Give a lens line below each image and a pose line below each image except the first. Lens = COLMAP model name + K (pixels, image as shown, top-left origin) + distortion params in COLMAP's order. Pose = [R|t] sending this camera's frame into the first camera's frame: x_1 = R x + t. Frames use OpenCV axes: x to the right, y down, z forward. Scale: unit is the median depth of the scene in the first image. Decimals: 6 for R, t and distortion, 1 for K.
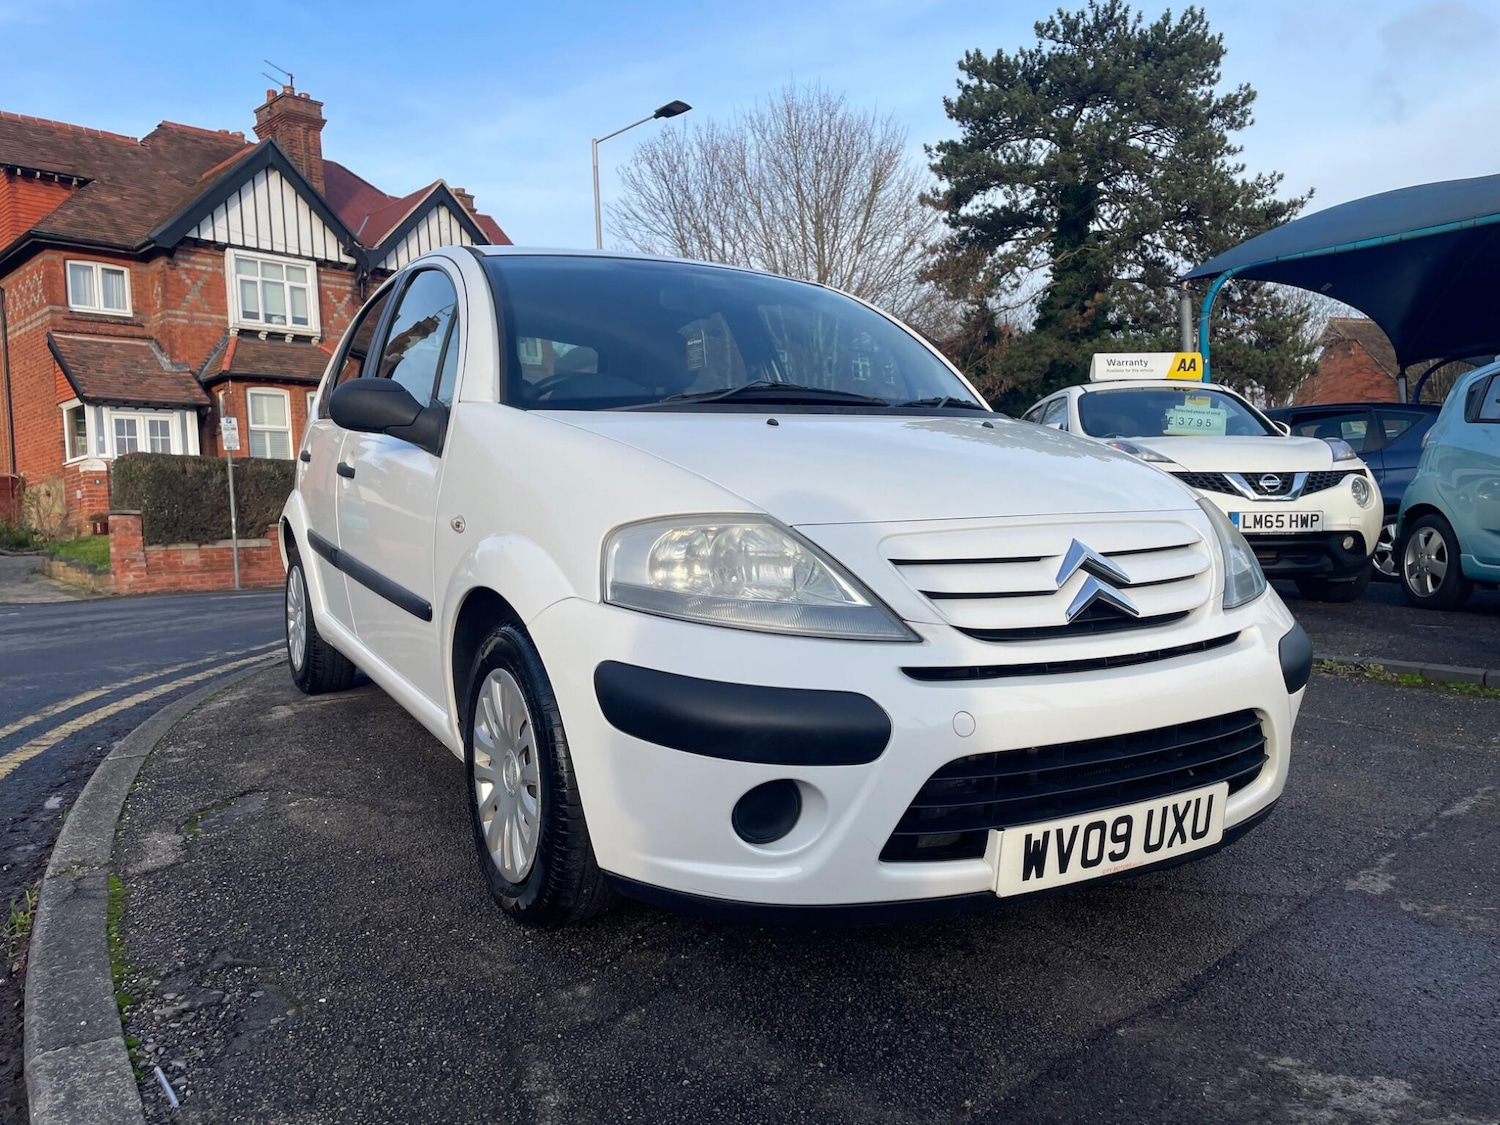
lens RADIAL K [[1119.9, 0, 754.2], [0, 1119.9, 545.4], [0, 0, 1]] dist [0.079150, -0.097006]
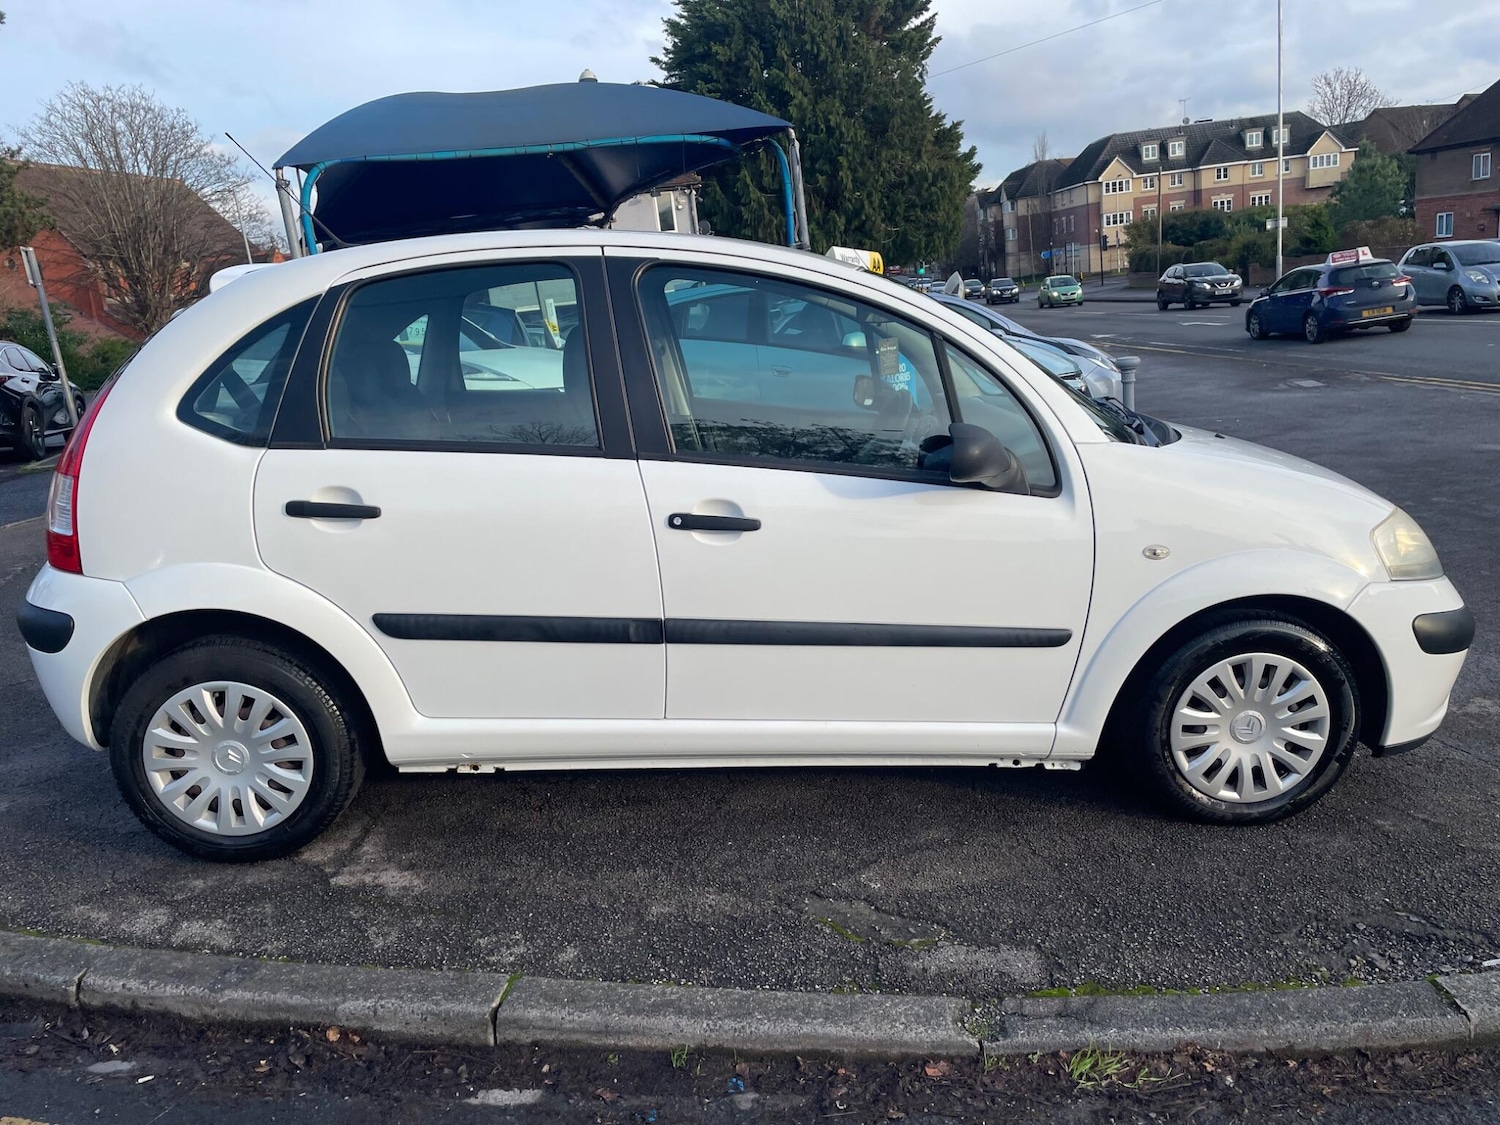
lens RADIAL K [[1119.9, 0, 745.5], [0, 1119.9, 569.7], [0, 0, 1]] dist [0.079150, -0.097006]
pose [[0.482732, -0.212150, 0.849683, -1.130486], [0.082386, 0.976913, 0.197111, -0.208554], [-0.871884, -0.025150, 0.489066, 0.607827]]
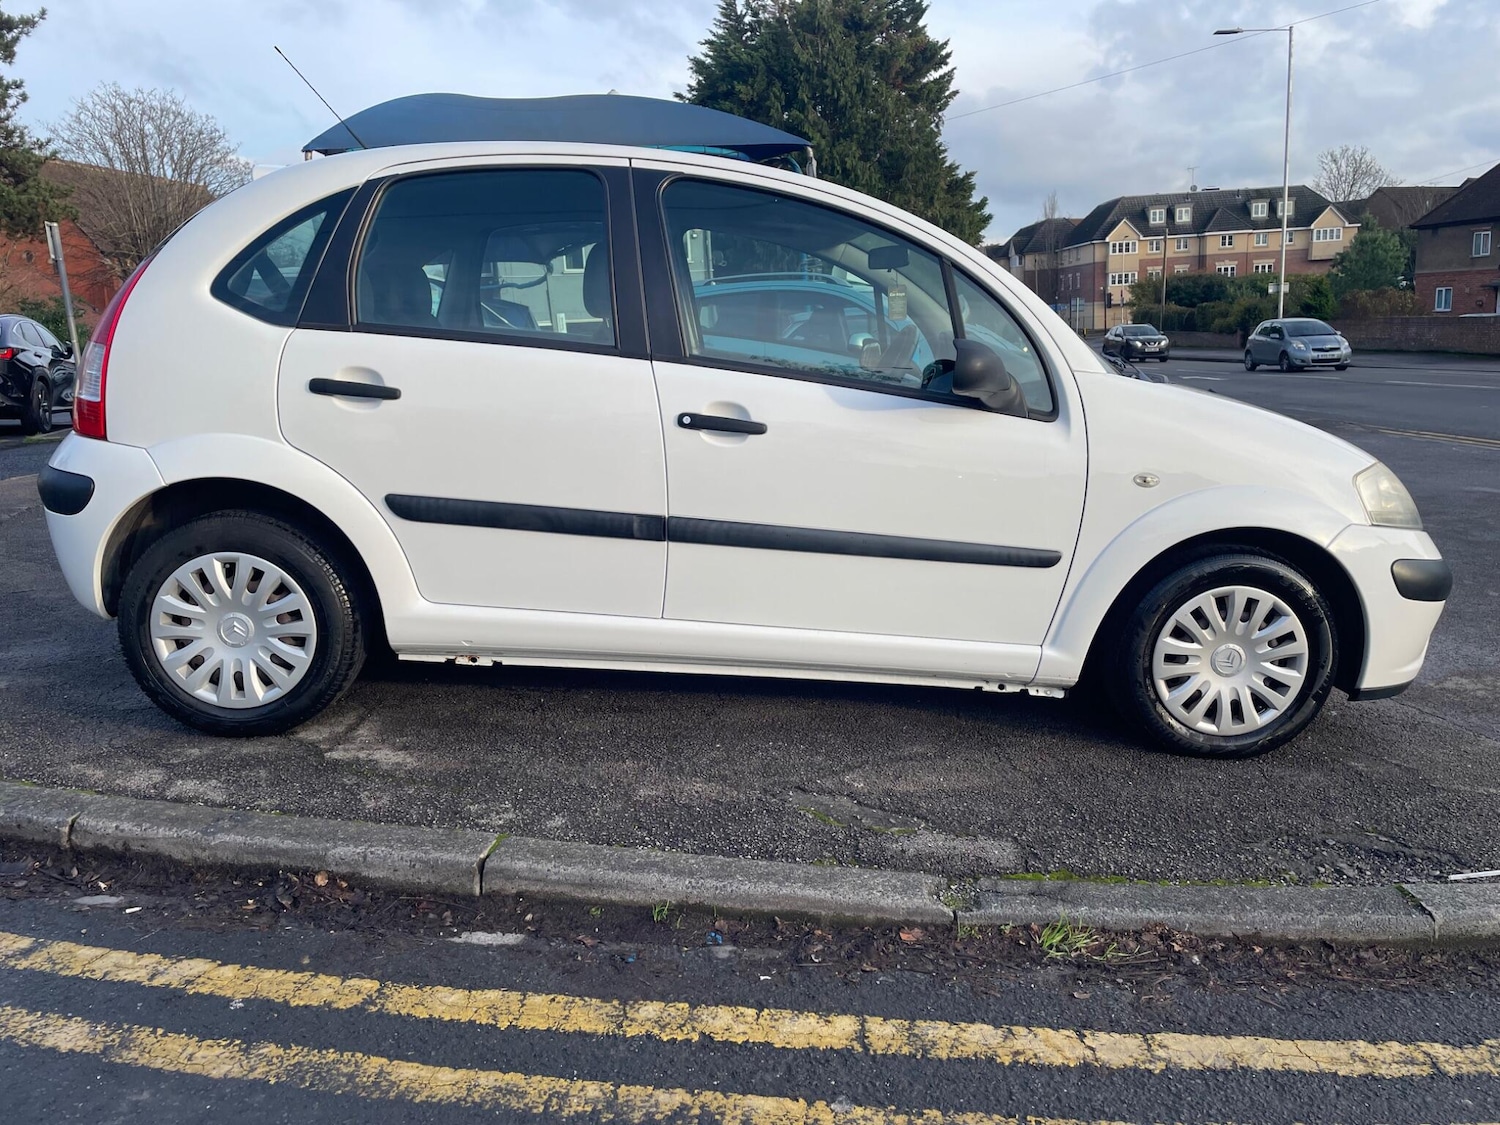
lens RADIAL K [[1119.9, 0, 746.1], [0, 1119.9, 549.1], [0, 0, 1]] dist [0.079150, -0.097006]
pose [[0.487680, -0.142153, 0.861371, -1.176821], [0.024260, 0.988480, 0.149395, -0.107777], [-0.872685, -0.051960, 0.485511, 0.595836]]
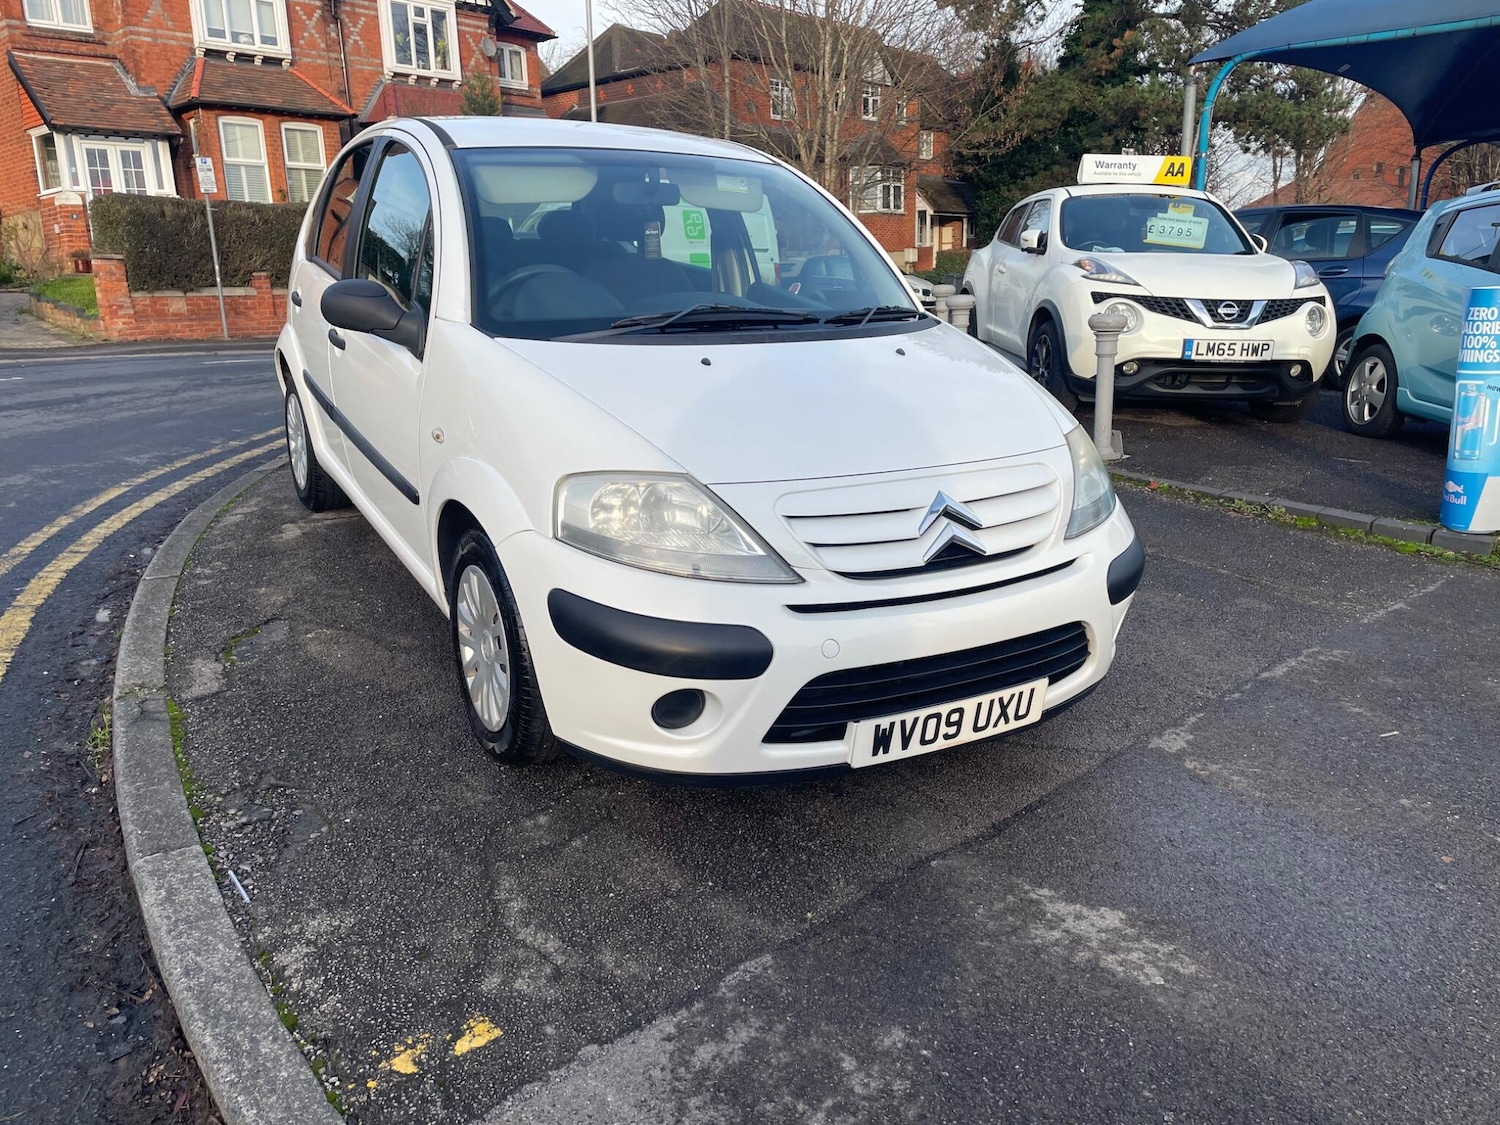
lens RADIAL K [[1119.9, 0, 748.2], [0, 1119.9, 565.6], [0, 0, 1]] dist [0.079150, -0.097006]
pose [[0.999407, 0.034101, 0.004864, 0.046153], [-0.034275, 0.970449, 0.238862, -0.137262], [0.003425, -0.238887, 0.971041, -0.136135]]
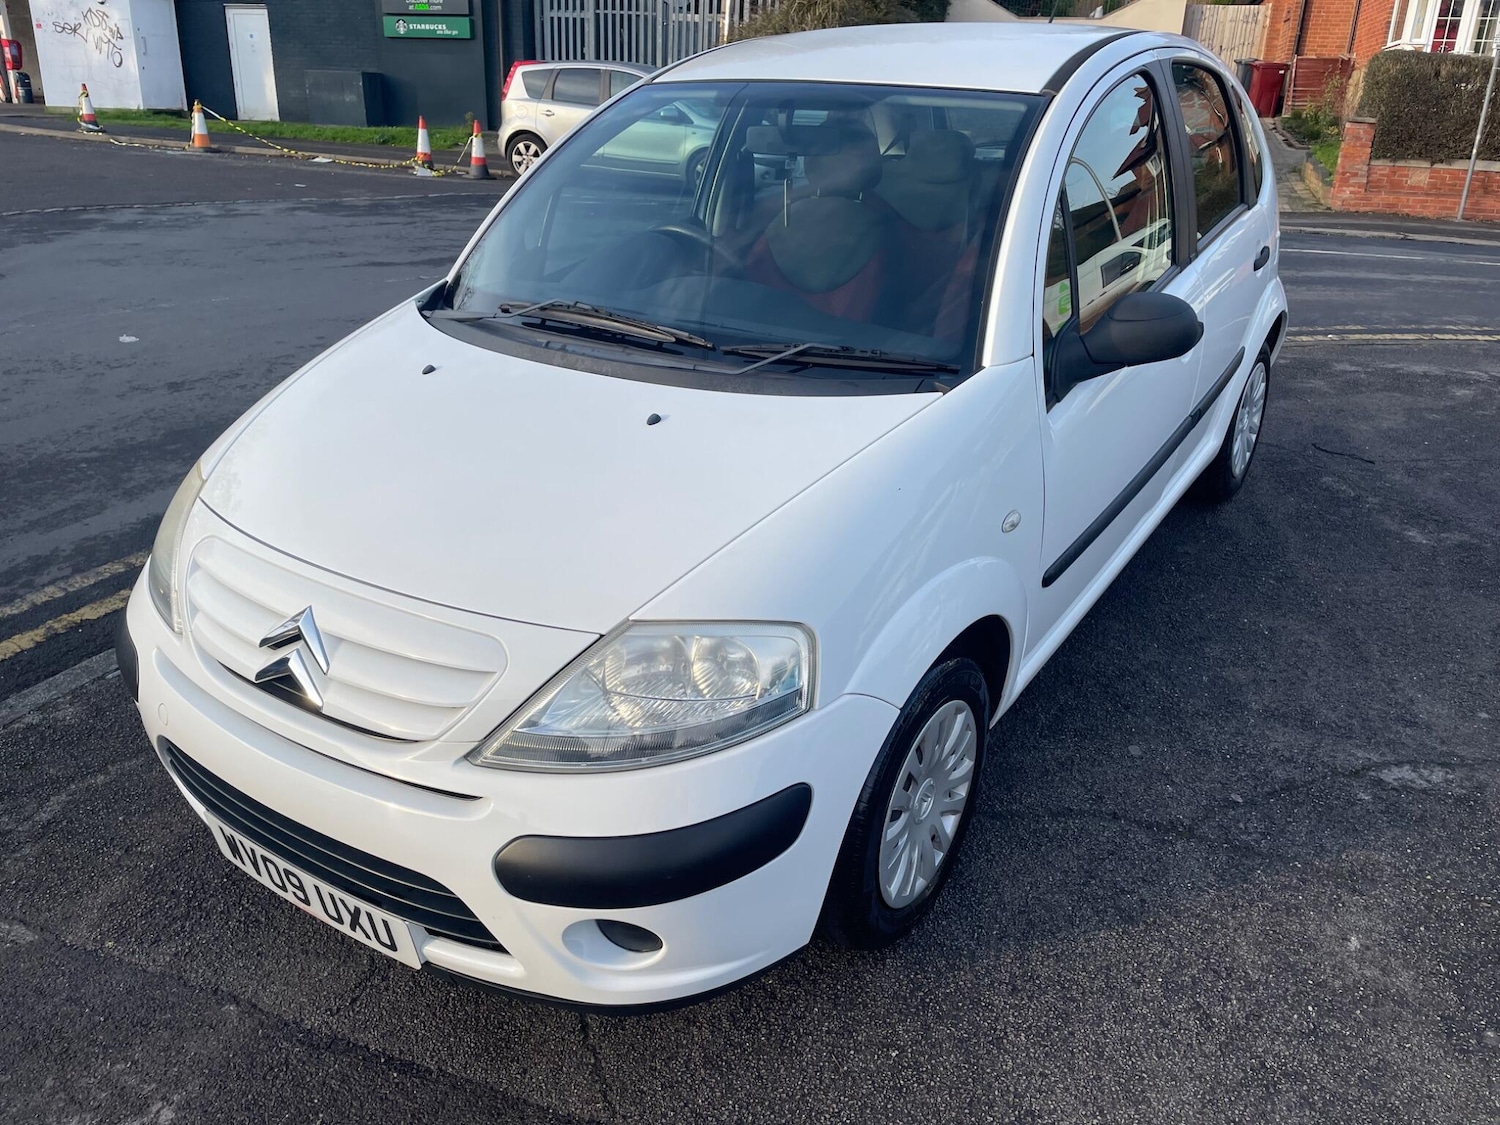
lens RADIAL K [[1119.9, 0, 748.9], [0, 1119.9, 567.3], [0, 0, 1]] dist [0.079150, -0.097006]
pose [[0.435243, 0.395392, -0.808844, 0.761918], [-0.060295, 0.909188, 0.411998, -0.286905], [0.898292, -0.130550, 0.419558, 0.606679]]
